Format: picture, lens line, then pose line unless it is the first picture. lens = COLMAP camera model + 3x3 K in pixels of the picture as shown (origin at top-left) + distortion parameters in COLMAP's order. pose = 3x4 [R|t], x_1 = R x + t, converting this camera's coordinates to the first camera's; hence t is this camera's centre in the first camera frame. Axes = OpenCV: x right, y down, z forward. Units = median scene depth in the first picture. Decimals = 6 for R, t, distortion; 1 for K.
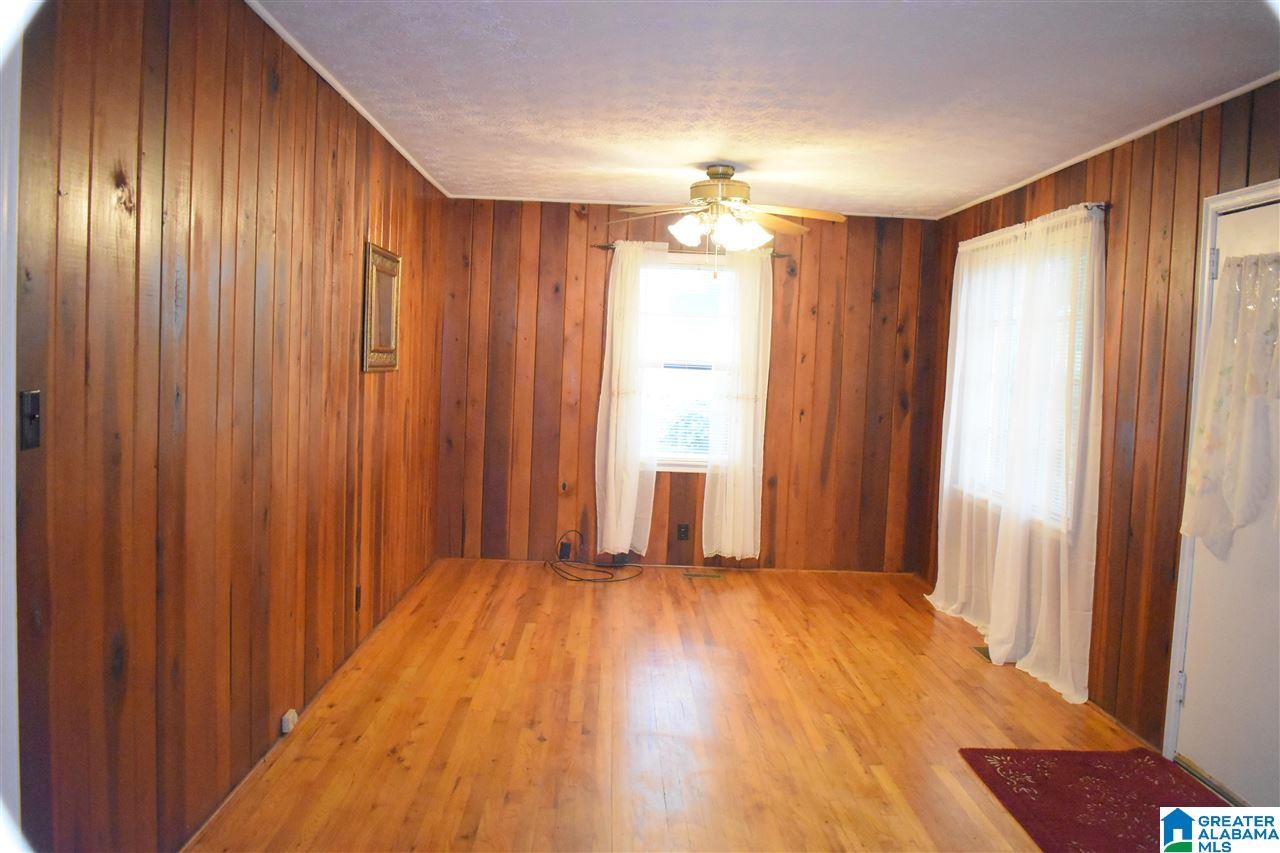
lens RADIAL K [[1097.0, 0, 640.0], [0, 1097.0, 426.5], [0, 0, 1]] dist [-0.091655, 0.001038]
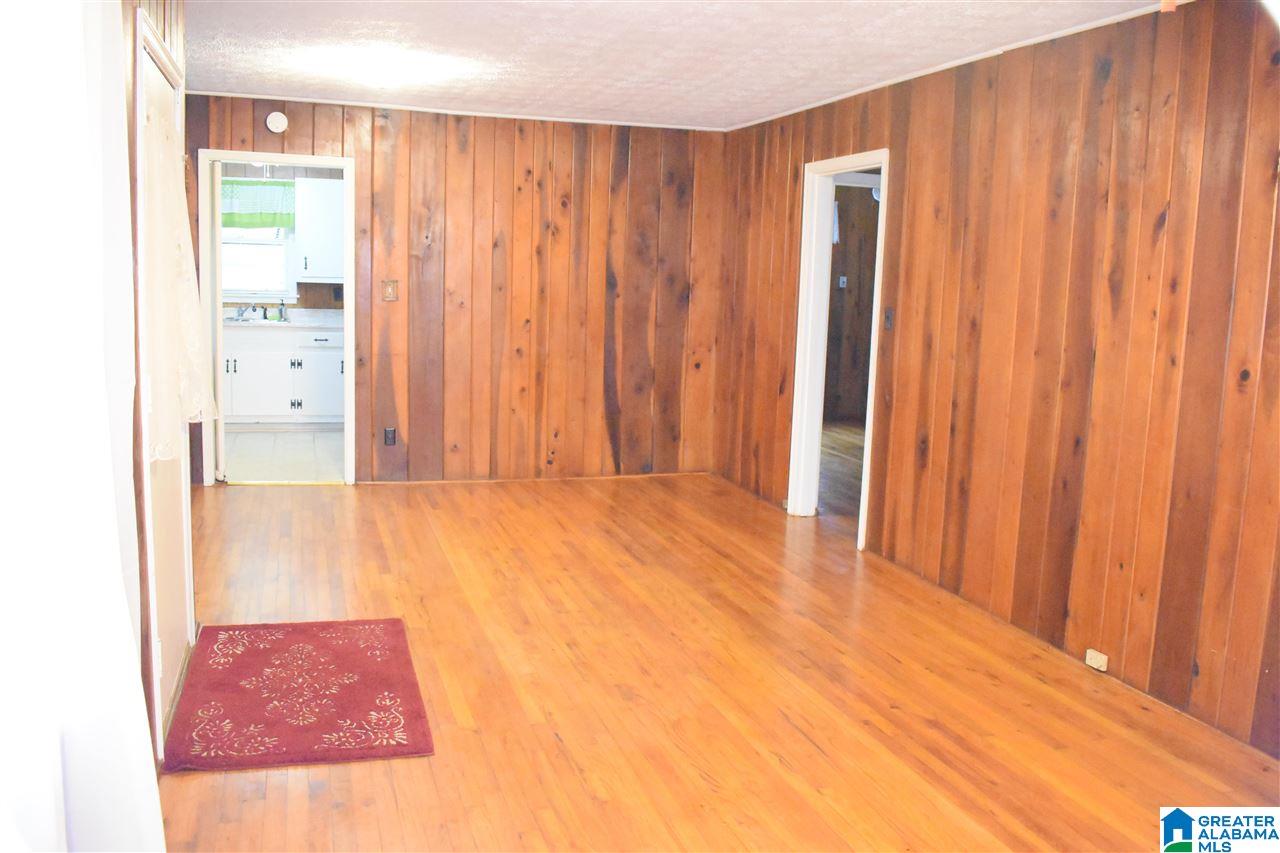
lens RADIAL K [[1097.0, 0, 640.0], [0, 1097.0, 426.5], [0, 0, 1]] dist [-0.091655, 0.001038]
pose [[-0.963932, -0.037347, -0.263516, 0.365988], [-0.087307, 0.979689, 0.180518, -0.092592], [0.251422, 0.197013, -0.947614, 1.743289]]
